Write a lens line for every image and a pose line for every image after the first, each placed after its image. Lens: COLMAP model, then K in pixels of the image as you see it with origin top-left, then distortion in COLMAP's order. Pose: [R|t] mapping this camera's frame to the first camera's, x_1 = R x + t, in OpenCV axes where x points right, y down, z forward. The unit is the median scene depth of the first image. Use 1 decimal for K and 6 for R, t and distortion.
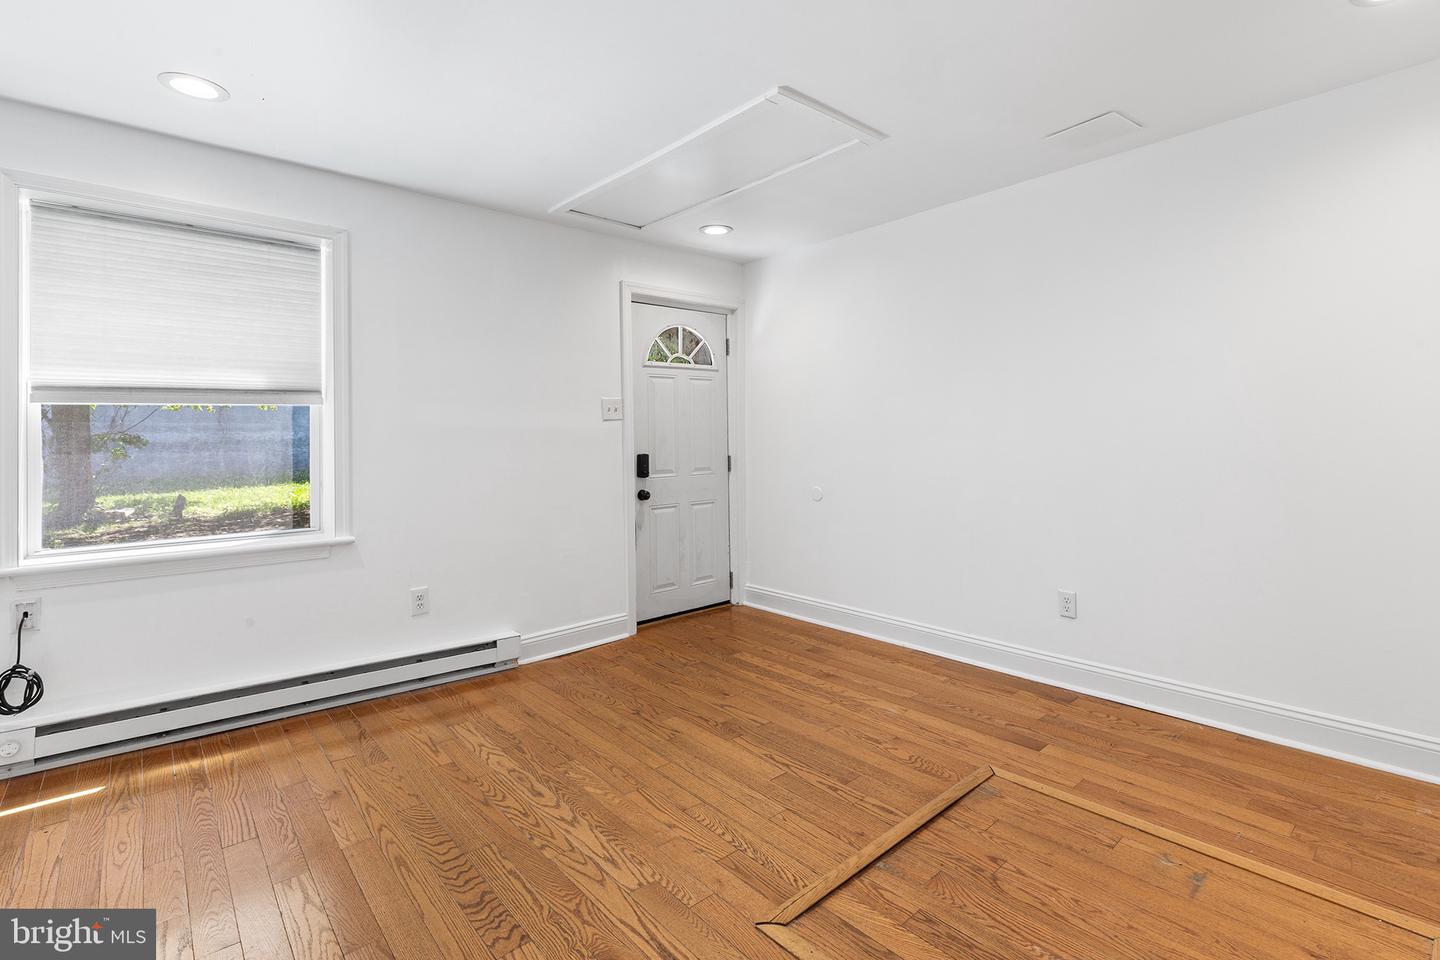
lens RADIAL K [[672.0, 0, 731.5], [0, 672.0, 420.7], [0, 0, 1]] dist [0.004038, 0.000034]
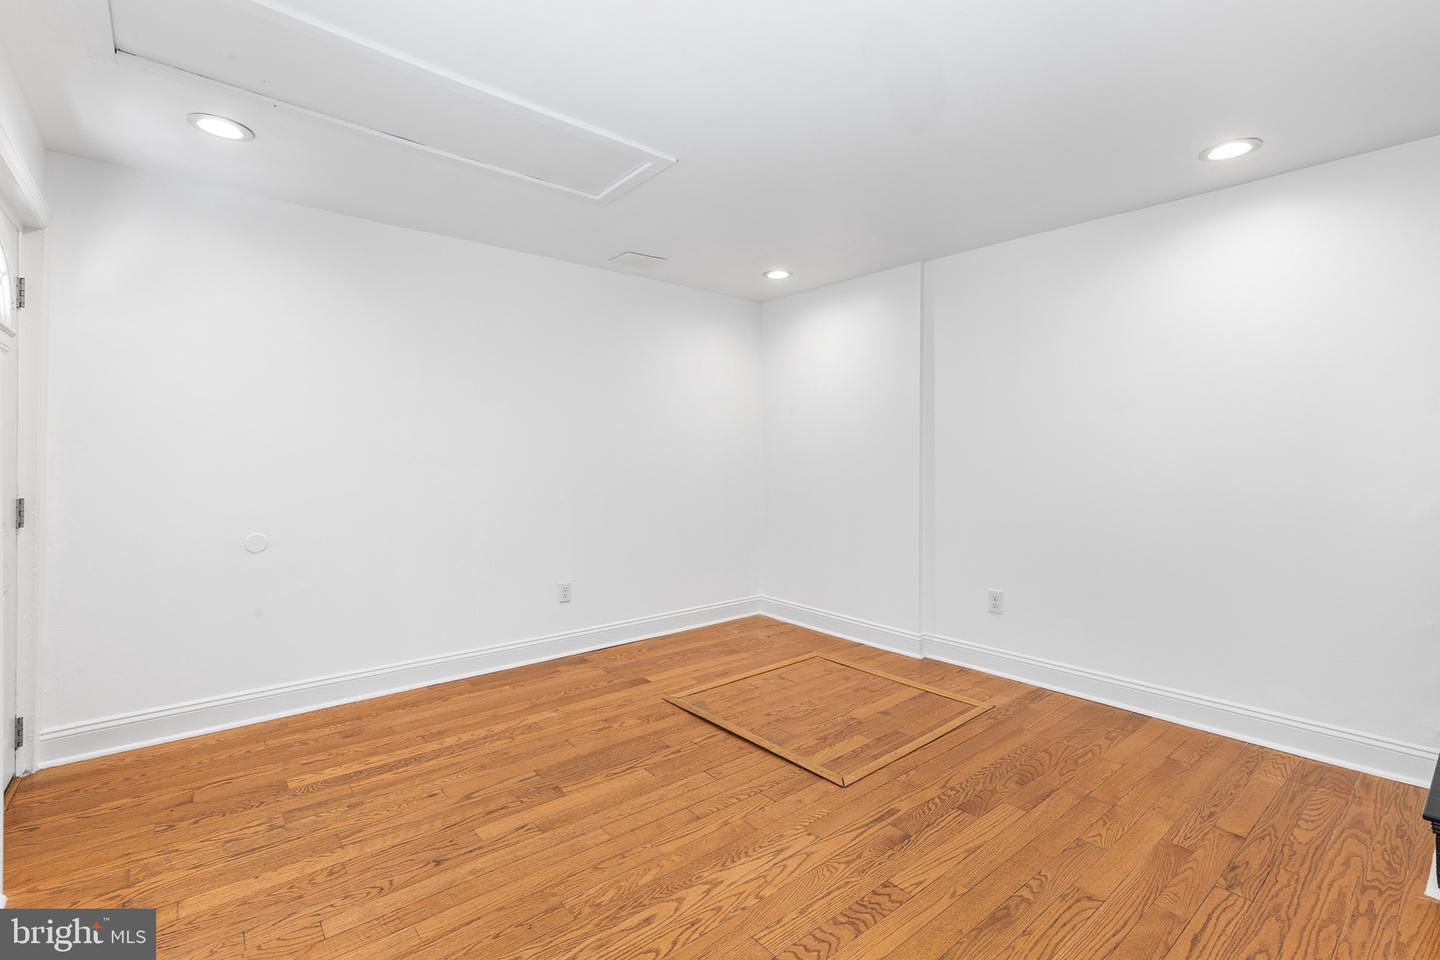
lens RADIAL K [[650.3, 0, 720.7], [0, 650.3, 461.2], [0, 0, 1]] dist [0.003230, 0.000120]
pose [[0.029282, 0.009066, 0.999530, -0.830329], [-0.026486, 0.999615, -0.008291, 0.019866], [-0.999220, -0.026231, 0.029511, 0.719543]]
